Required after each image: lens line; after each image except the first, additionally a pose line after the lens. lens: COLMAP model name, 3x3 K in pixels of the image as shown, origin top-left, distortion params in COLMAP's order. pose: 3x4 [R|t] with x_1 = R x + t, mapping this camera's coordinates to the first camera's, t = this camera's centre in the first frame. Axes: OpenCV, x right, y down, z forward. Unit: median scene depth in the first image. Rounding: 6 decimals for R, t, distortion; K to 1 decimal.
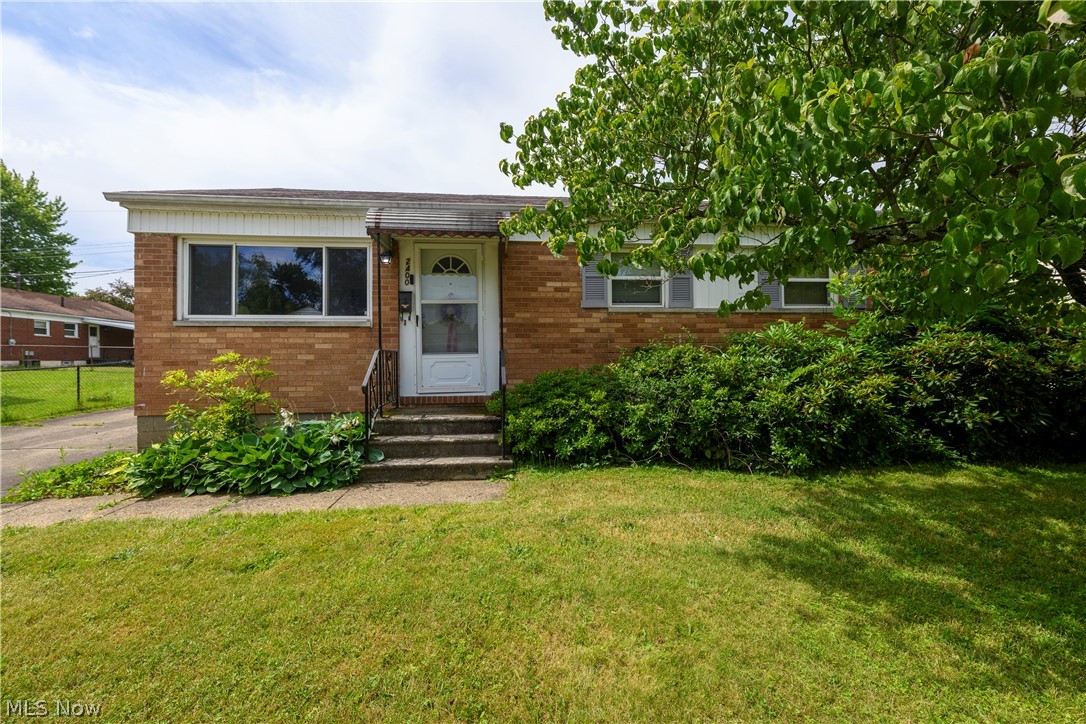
lens RADIAL K [[428.5, 0, 539.4], [0, 428.5, 360.5], [0, 0, 1]] dist [0.000352, 0.000208]
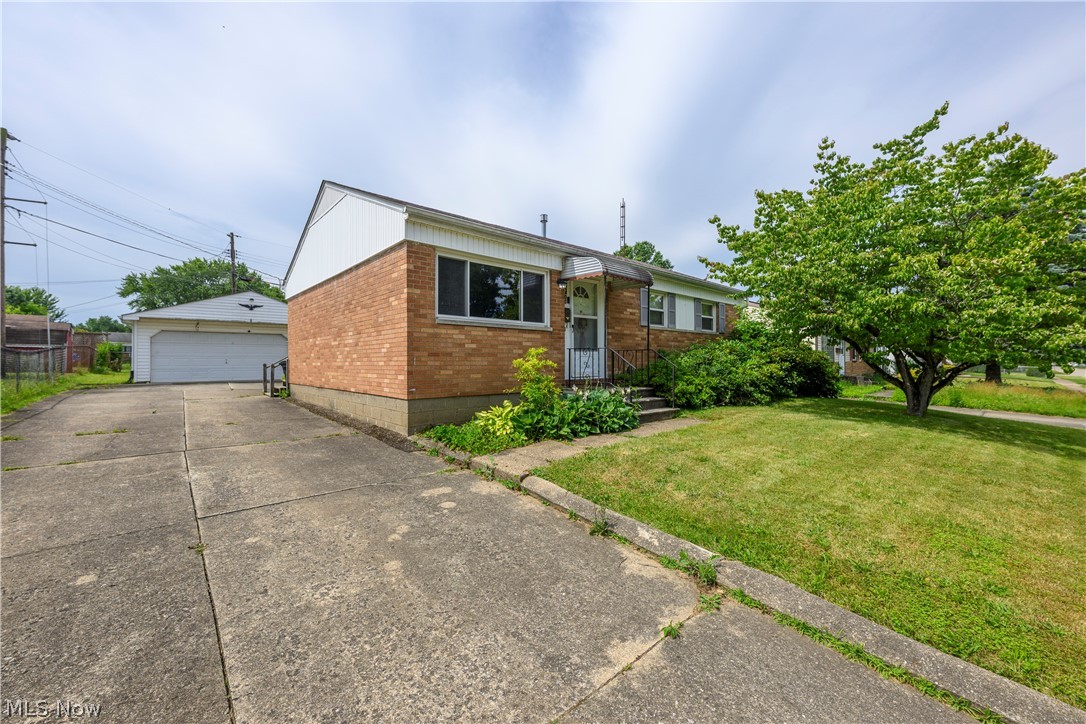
lens RADIAL K [[428.5, 0, 539.4], [0, 428.5, 360.5], [0, 0, 1]] dist [0.000352, 0.000208]
pose [[0.805535, 0.008039, 0.592494, -1.287693], [-0.011343, 0.999934, 0.001854, 0.017648], [-0.592440, -0.008214, 0.805573, -0.133657]]
